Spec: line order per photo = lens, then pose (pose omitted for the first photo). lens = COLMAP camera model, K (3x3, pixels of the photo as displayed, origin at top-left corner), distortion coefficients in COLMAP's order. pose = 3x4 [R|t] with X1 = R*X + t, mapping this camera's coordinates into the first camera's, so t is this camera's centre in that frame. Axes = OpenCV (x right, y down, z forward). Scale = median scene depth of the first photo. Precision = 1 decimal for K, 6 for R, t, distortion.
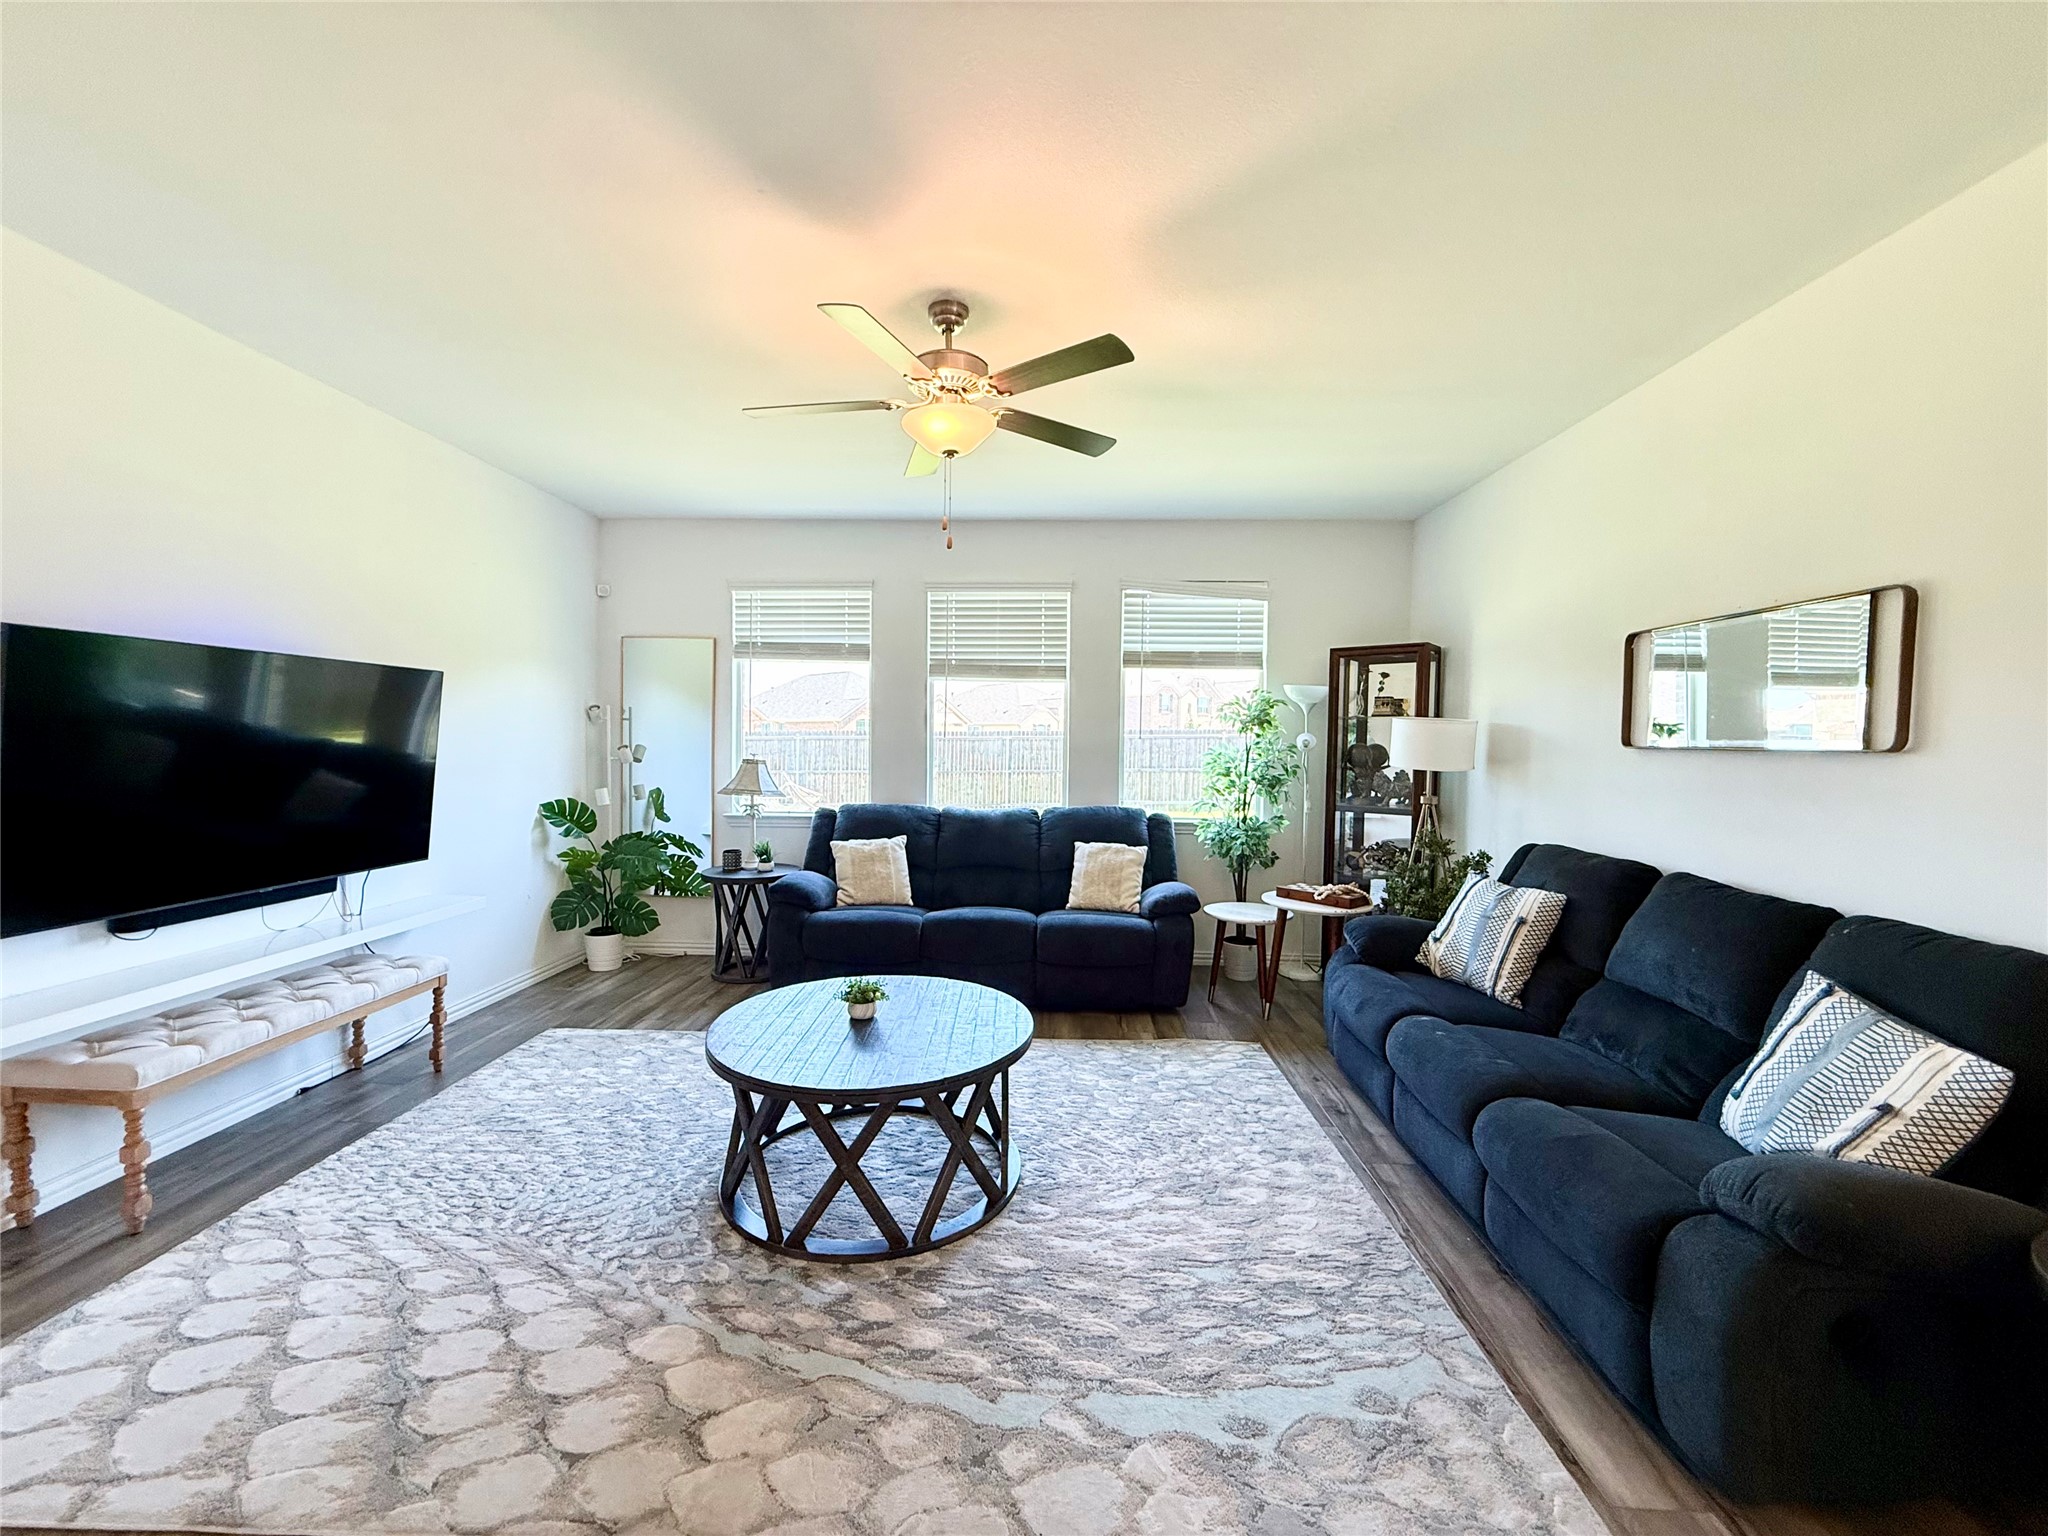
lens RADIAL K [[818.9, 0, 1022.0], [0, 818.9, 768.7], [0, 0, 1]] dist [0.003055, 0.000167]
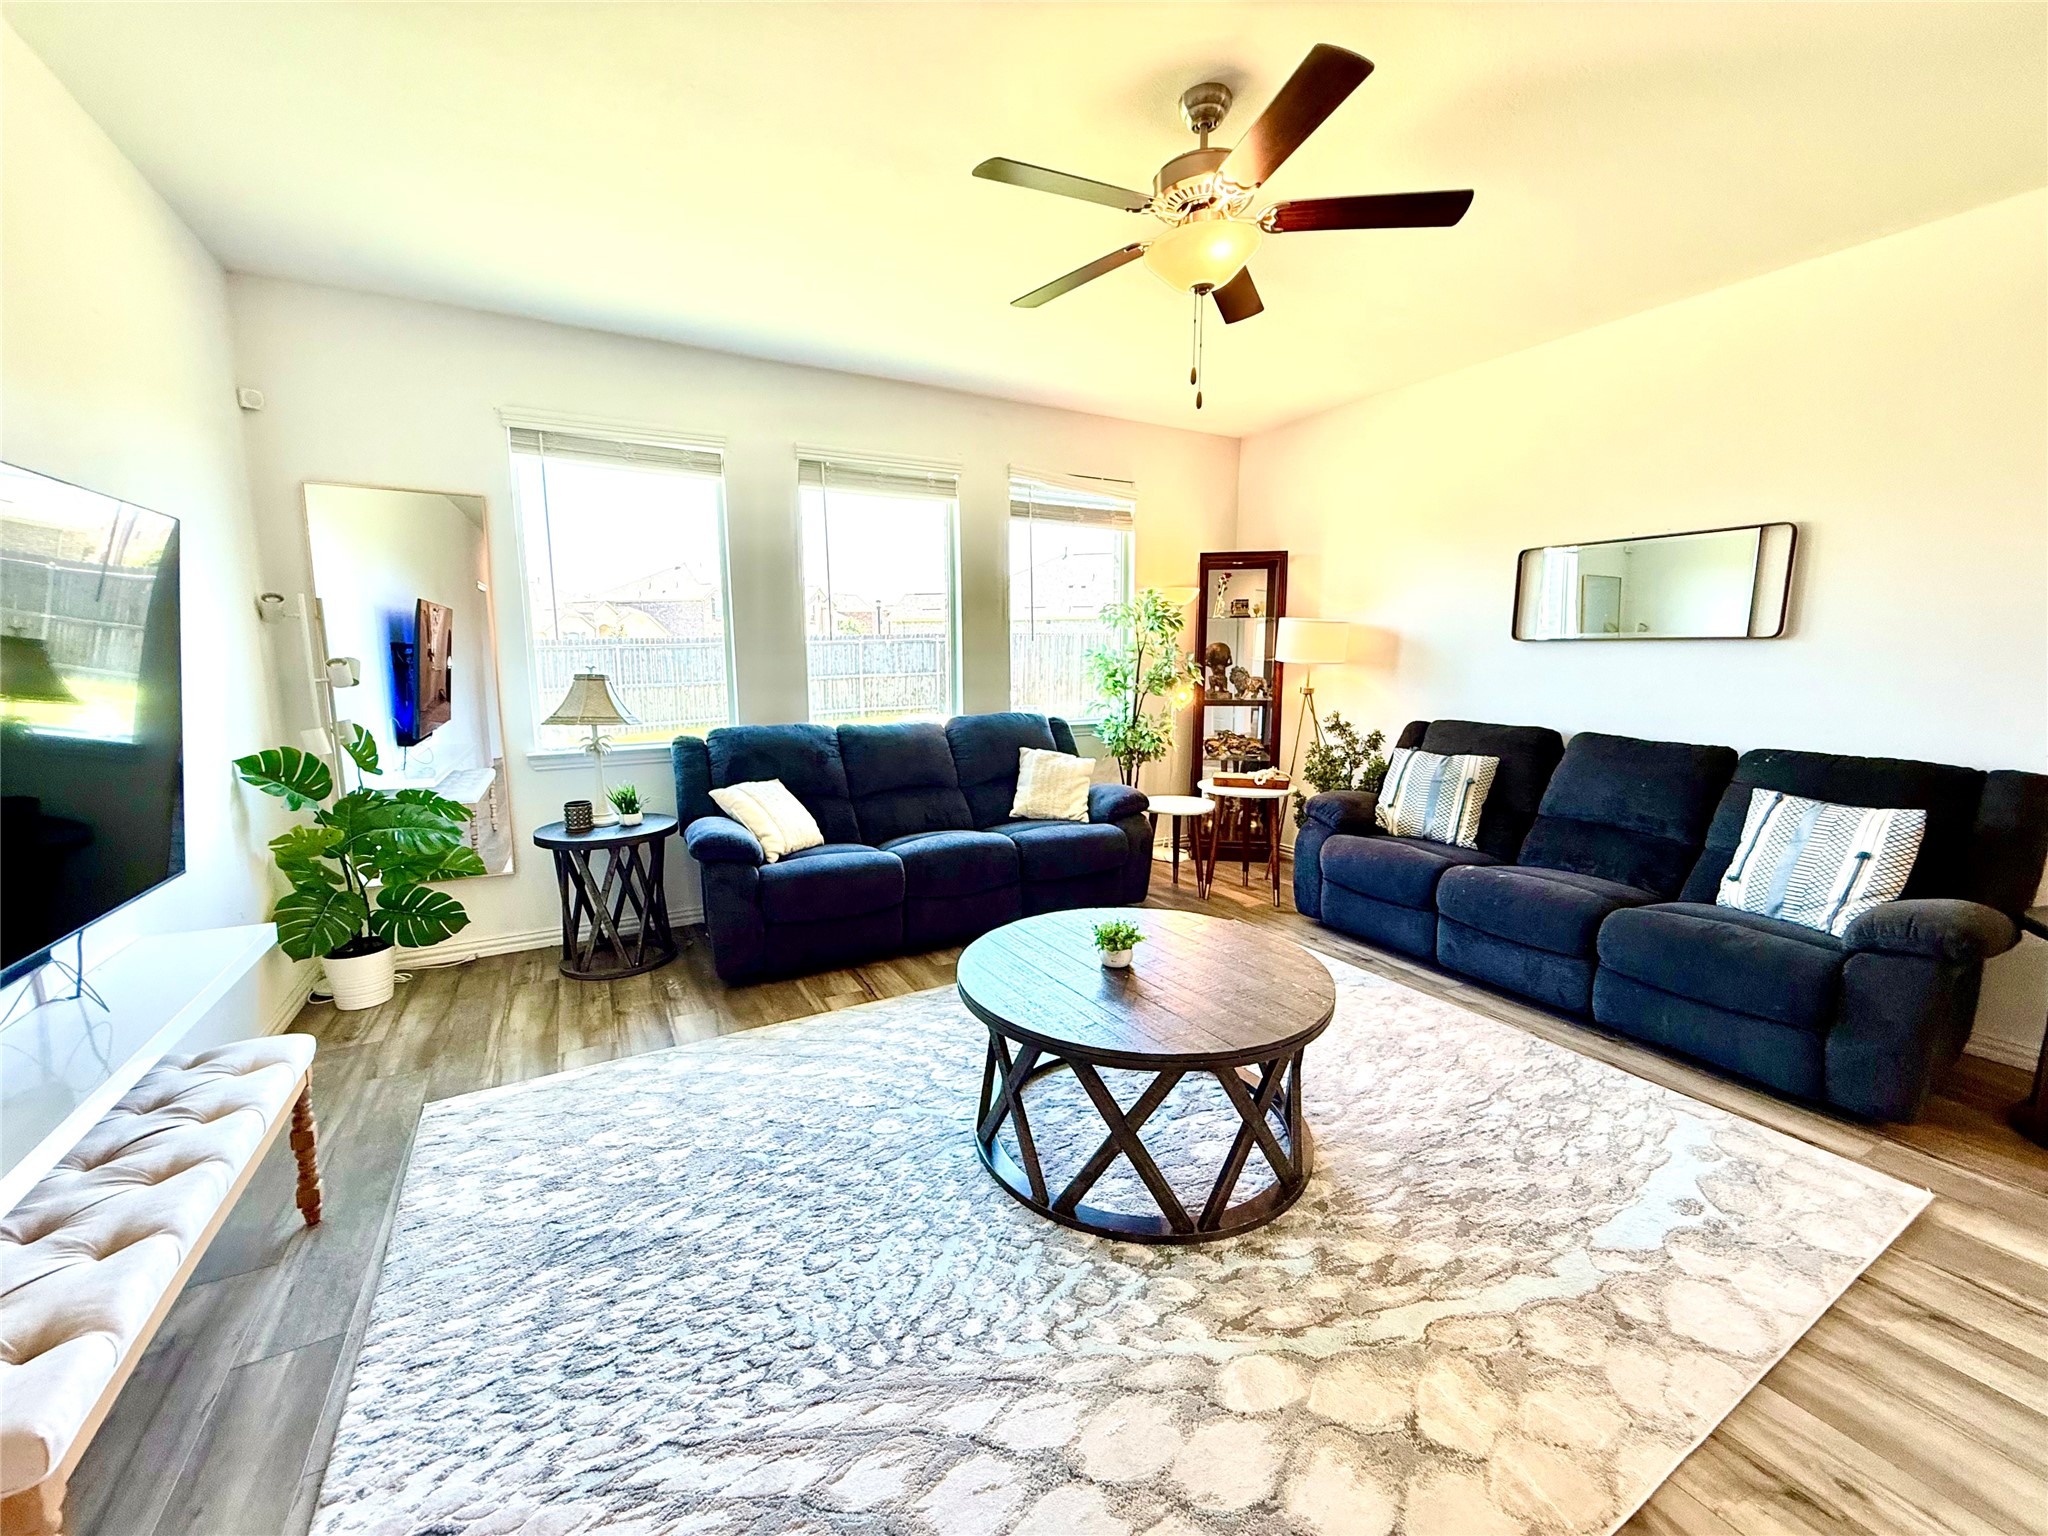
lens RADIAL K [[818.9, 0, 1024.7], [0, 818.9, 767.0], [0, 0, 1]] dist [0.003055, 0.000167]
pose [[0.851896, -0.088169, 0.516236, -0.618257], [0.032619, 0.992746, 0.115724, -0.002814], [-0.522695, -0.081746, 0.848592, 0.300414]]
